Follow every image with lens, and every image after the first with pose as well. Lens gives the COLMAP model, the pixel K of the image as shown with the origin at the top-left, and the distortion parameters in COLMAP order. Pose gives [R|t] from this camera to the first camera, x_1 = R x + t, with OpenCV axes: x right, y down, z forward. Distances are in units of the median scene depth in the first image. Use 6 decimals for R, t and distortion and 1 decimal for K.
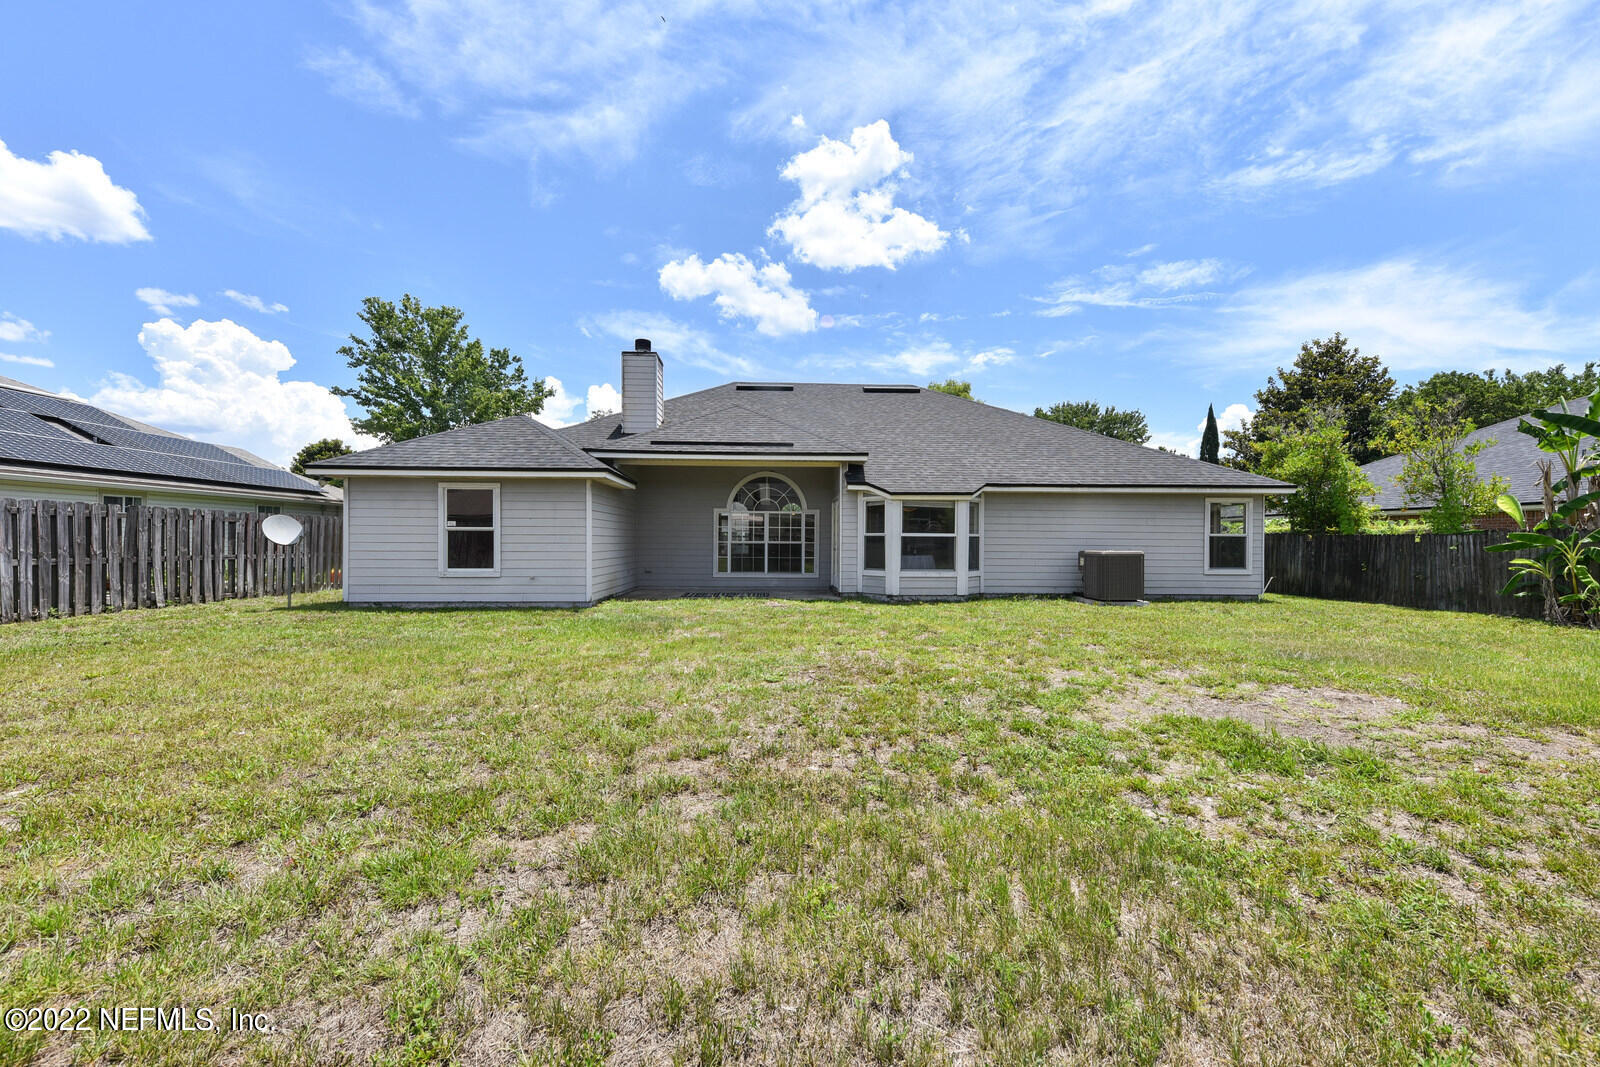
lens RADIAL K [[678.6, 0, 723.4], [0, 678.6, 548.2], [0, 0, 1]] dist [0.037908, -0.018988]
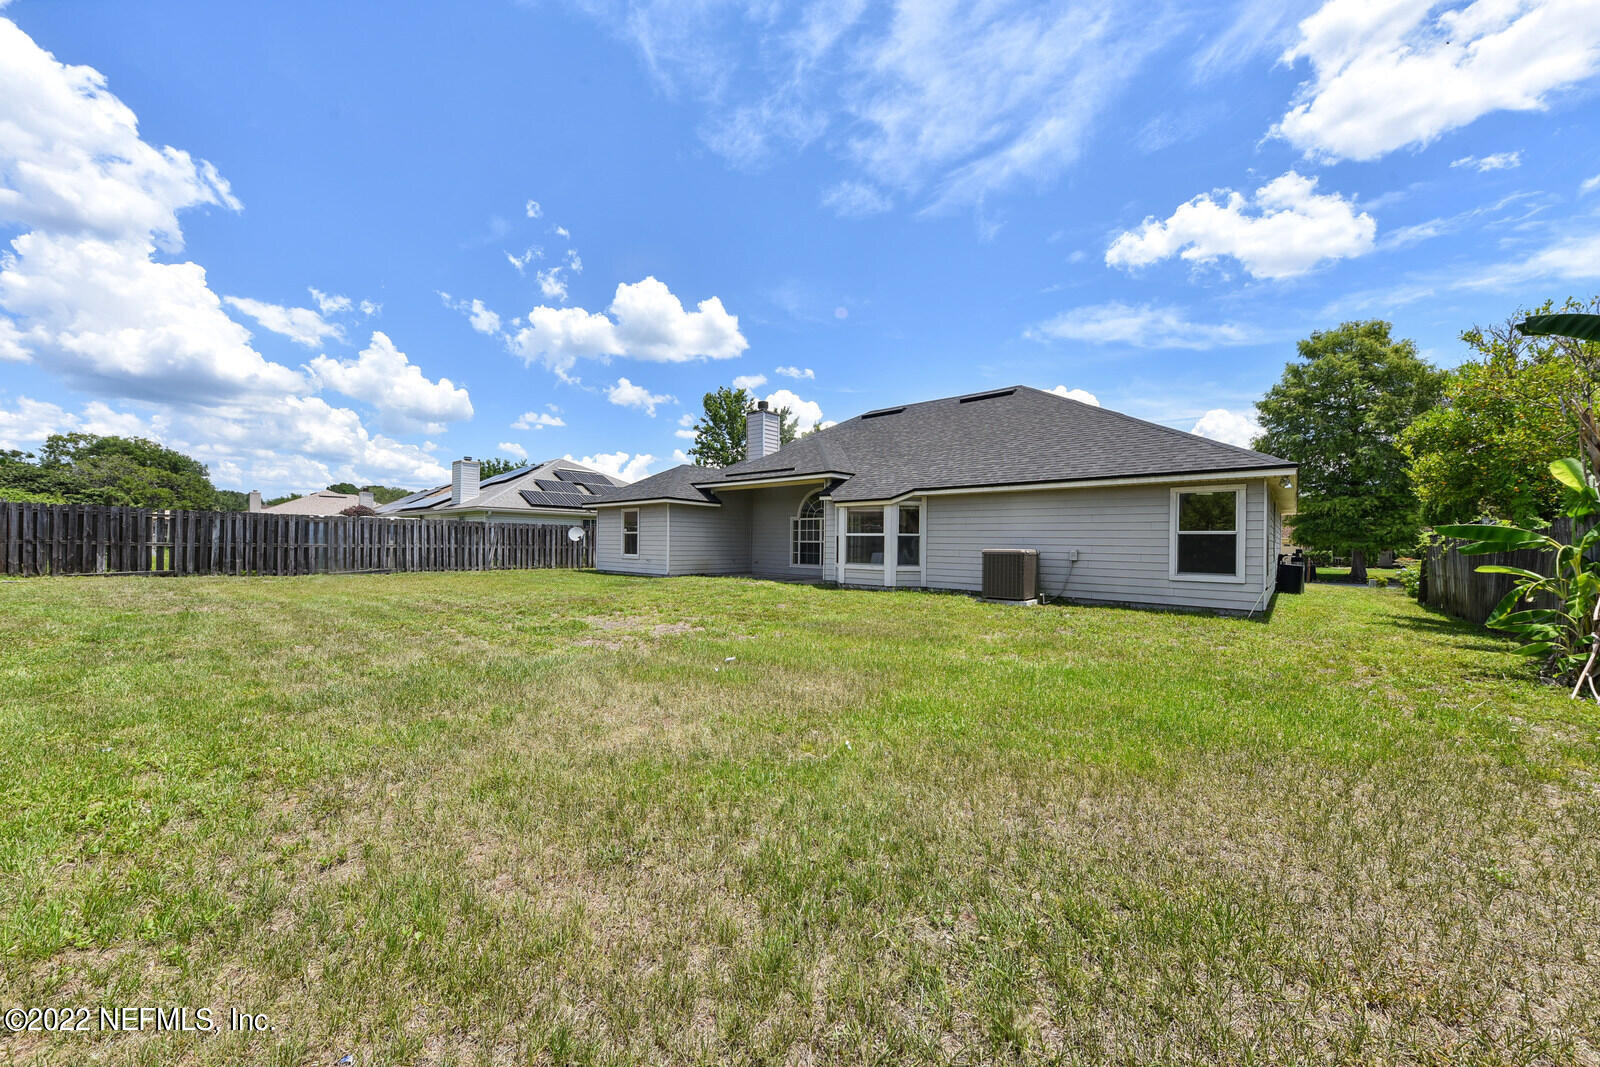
lens RADIAL K [[740.8, 0, 800.0], [0, 740.8, 533.5], [0, 0, 1]] dist [0.000309, 0.000200]
pose [[0.618741, -0.007996, -0.785555, 0.530328], [-0.014325, 0.999667, -0.021459, 0.003423], [0.785465, 0.024531, 0.618420, 0.043433]]
